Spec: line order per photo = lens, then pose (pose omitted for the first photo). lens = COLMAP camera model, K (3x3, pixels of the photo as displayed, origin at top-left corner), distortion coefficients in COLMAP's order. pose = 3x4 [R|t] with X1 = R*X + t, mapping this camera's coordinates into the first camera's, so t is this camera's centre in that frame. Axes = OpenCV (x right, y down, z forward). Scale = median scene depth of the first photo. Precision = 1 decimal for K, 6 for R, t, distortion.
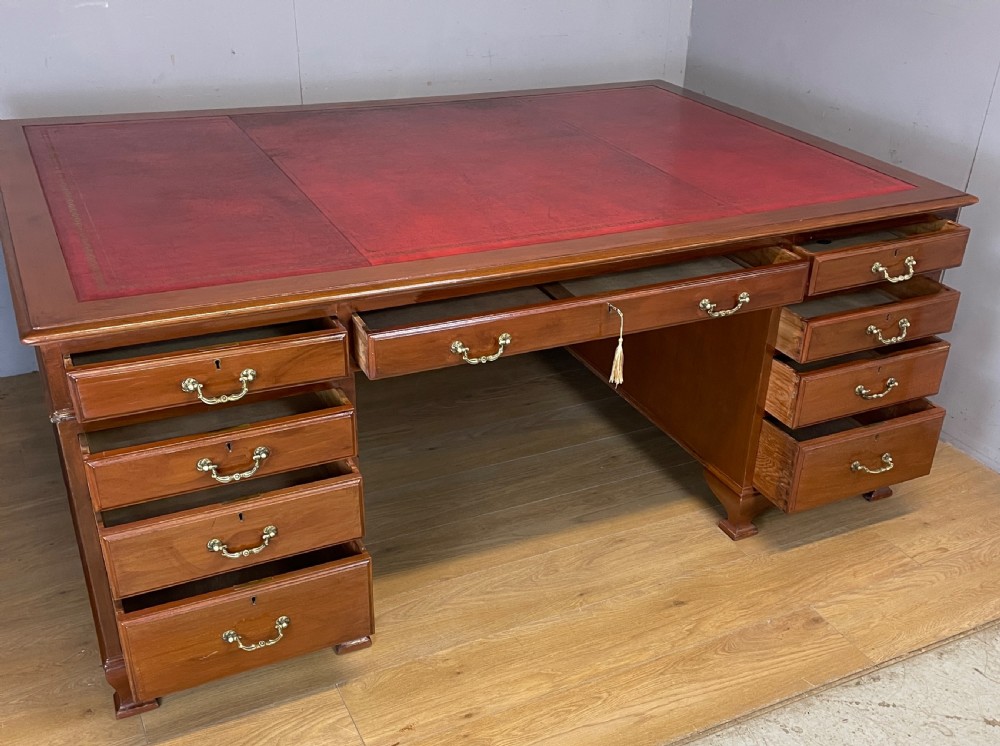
lens RADIAL K [[1042.6, 0, 528.7], [0, 1042.6, 434.4], [0, 0, 1]] dist [0.070402, 0.000000]
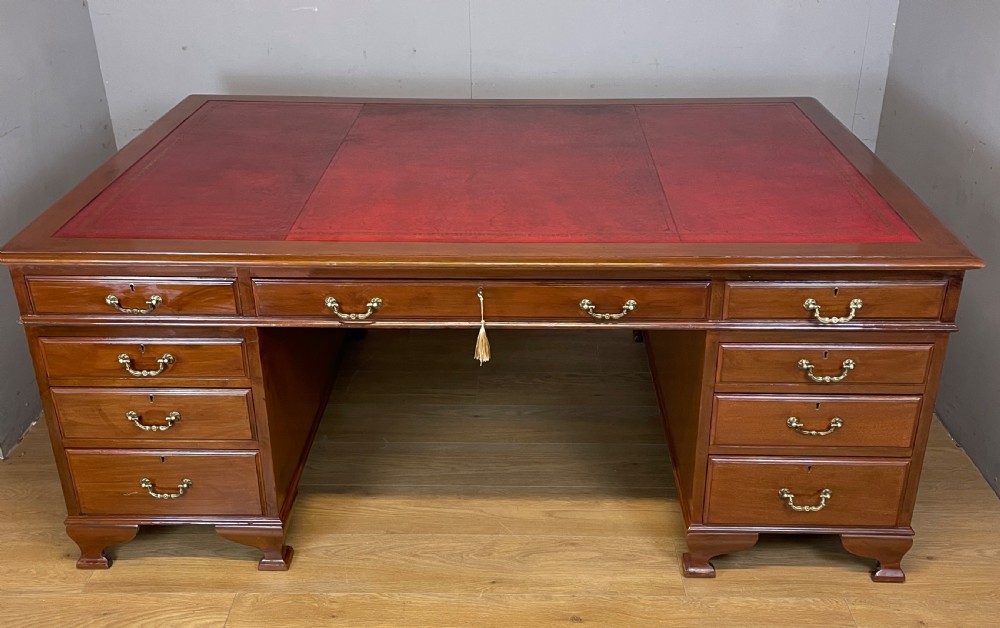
lens RADIAL K [[1017.2, 0, 496.6], [0, 1017.2, 318.0], [0, 0, 1]] dist [0.062294, 0.000000]
pose [[0.879624, 0.170388, -0.444104, 0.463951], [-0.204106, 0.978524, -0.028839, -0.073928], [0.429653, 0.116011, 0.895511, 0.074310]]
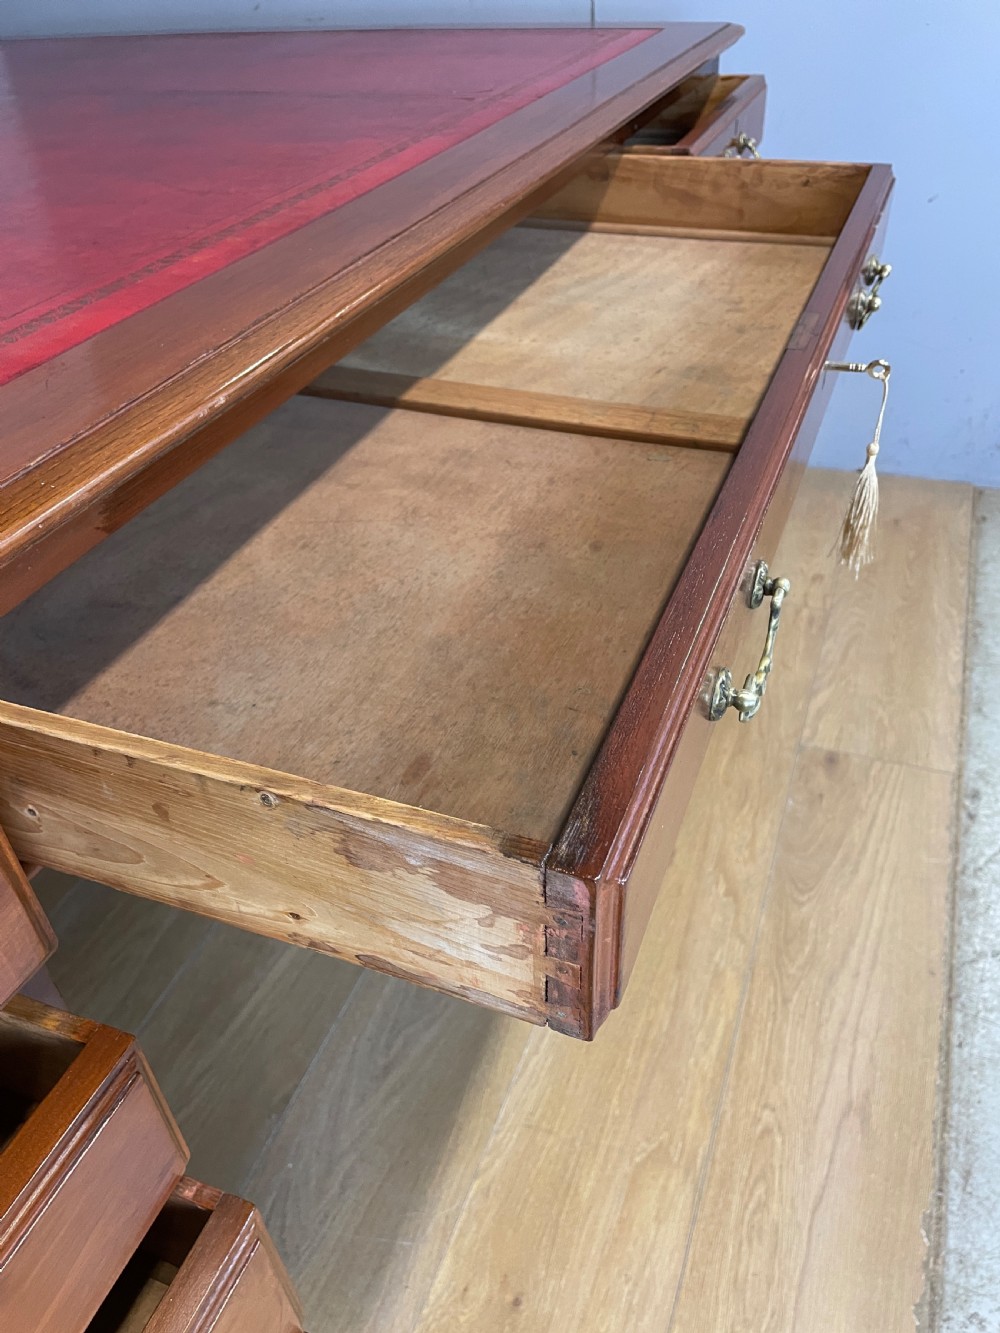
lens RADIAL K [[1022.5, 0, 520.3], [0, 1022.5, 675.0], [0, 0, 1]] dist [0.081112, -0.111270]
pose [[0.731861, -0.473476, 0.490102, -0.140375], [0.404955, 0.880614, 0.246028, -0.094610], [-0.548079, 0.018411, 0.836224, 0.587752]]
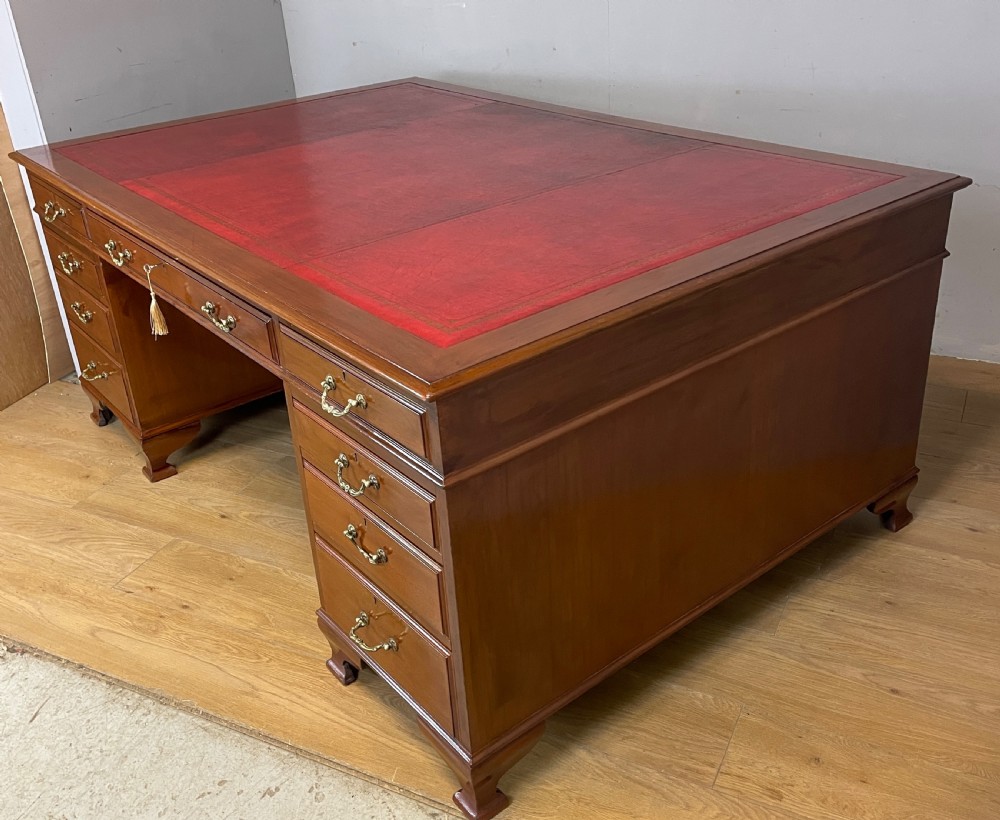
lens RADIAL K [[1013.8, 0, 501.2], [0, 1013.8, 365.1], [0, 0, 1]] dist [0.051733, 0.000000]
pose [[0.584013, 0.285379, -0.759926, 0.790378], [-0.337165, 0.936869, 0.092712, -0.167439], [0.738410, 0.202075, 0.643364, 0.432009]]
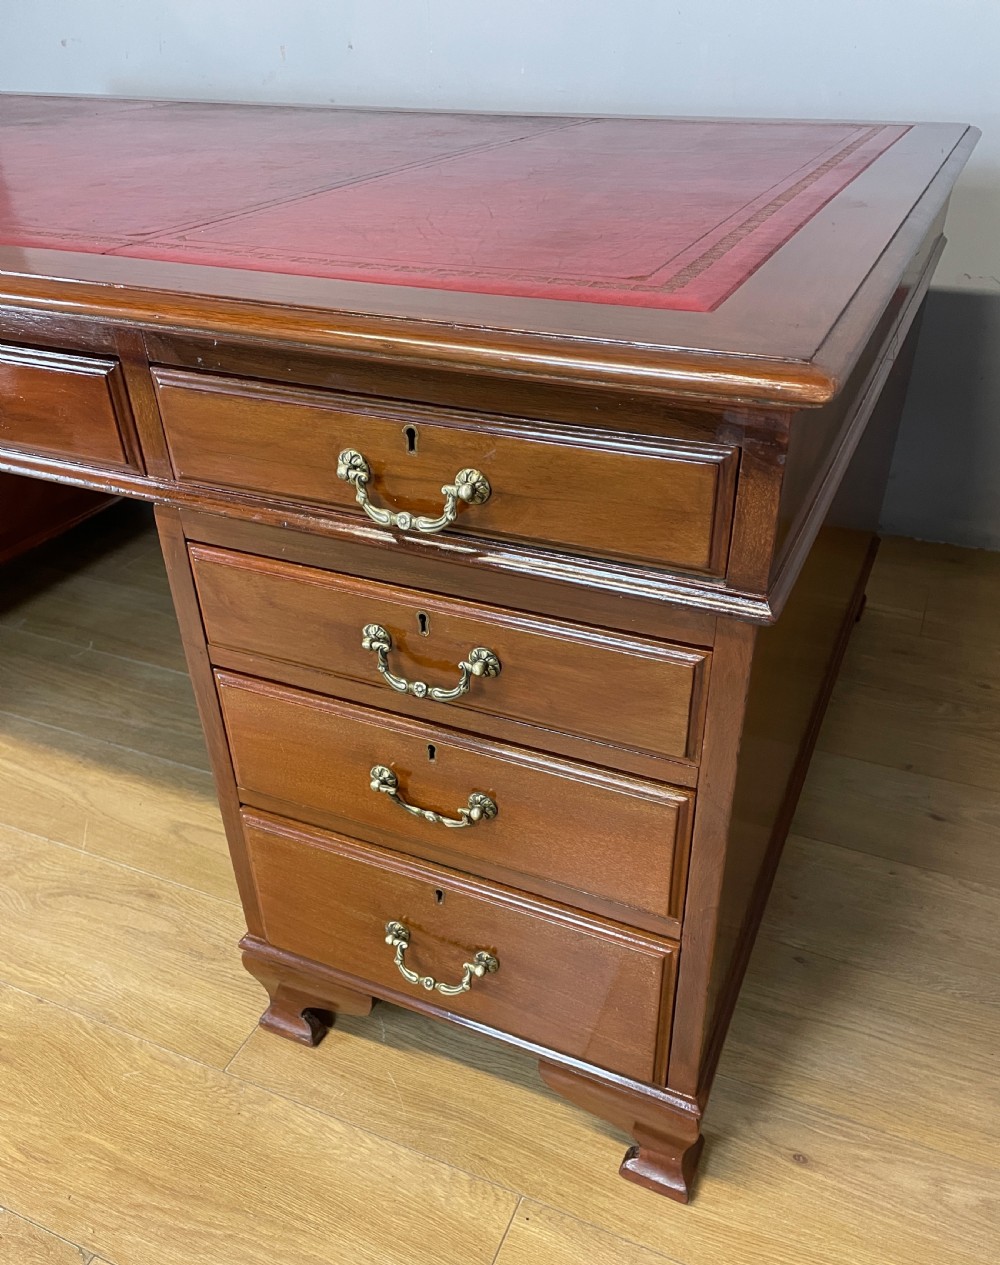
lens RADIAL K [[1026.6, 0, 510.5], [0, 1026.6, 670.5], [0, 0, 1]] dist [0.061156, -0.022313]
pose [[0.633553, 0.386388, -0.670309, 0.567652], [-0.359179, 0.914237, 0.187512, -0.186046], [0.685274, 0.121962, 0.718000, 0.804889]]
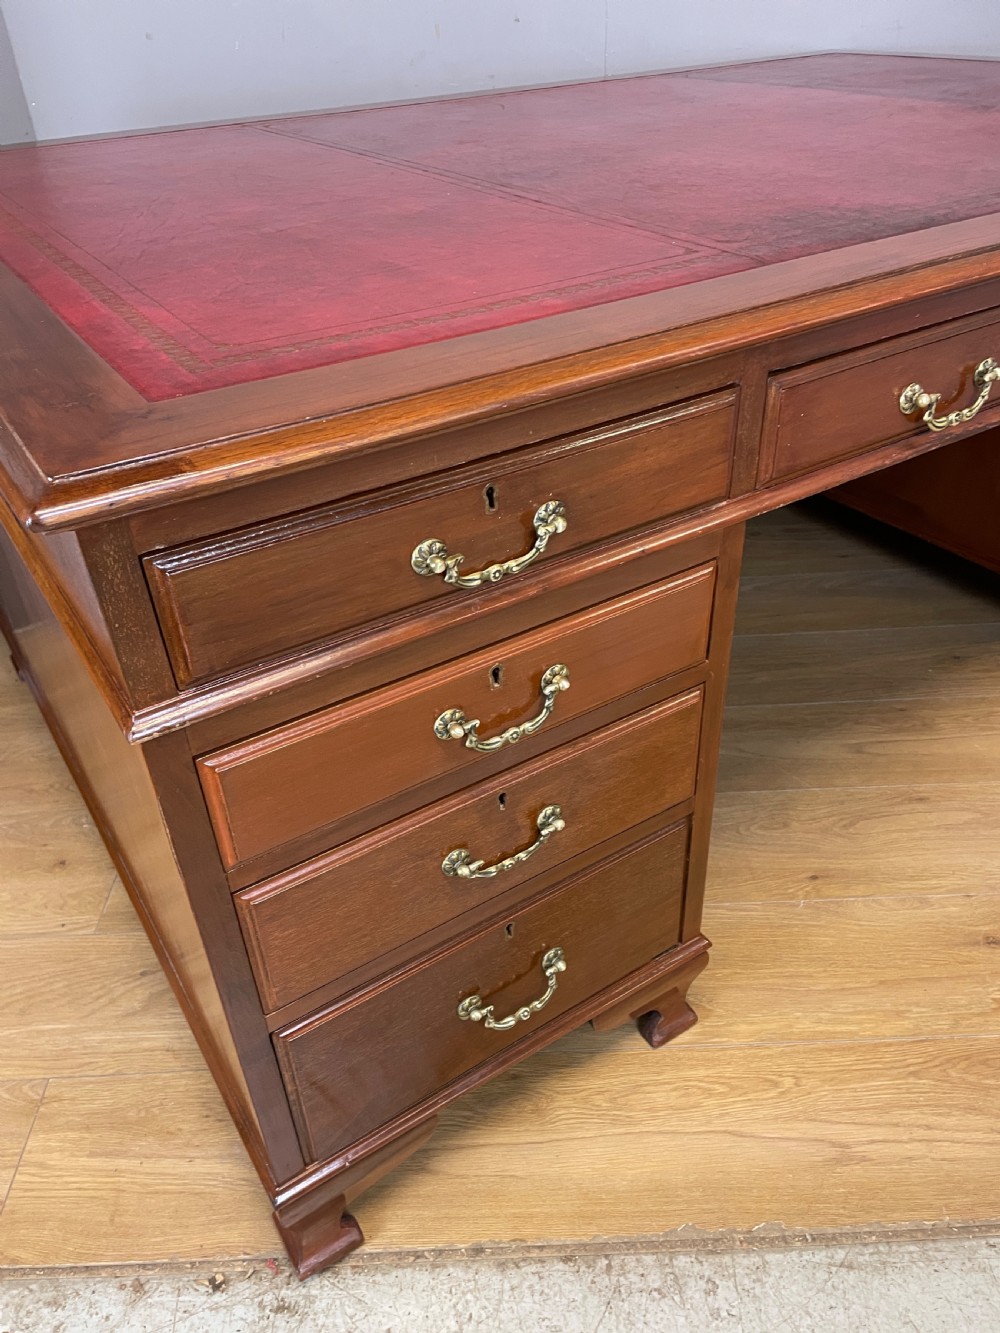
lens RADIAL K [[1022.5, 0, 486.6], [0, 1022.5, 673.9], [0, 0, 1]] dist [0.081112, -0.111270]
pose [[0.897670, 0.189002, -0.398080, 0.096213], [-0.153599, 0.980899, 0.119350, 0.001081], [0.413034, -0.045992, 0.909554, 0.413532]]
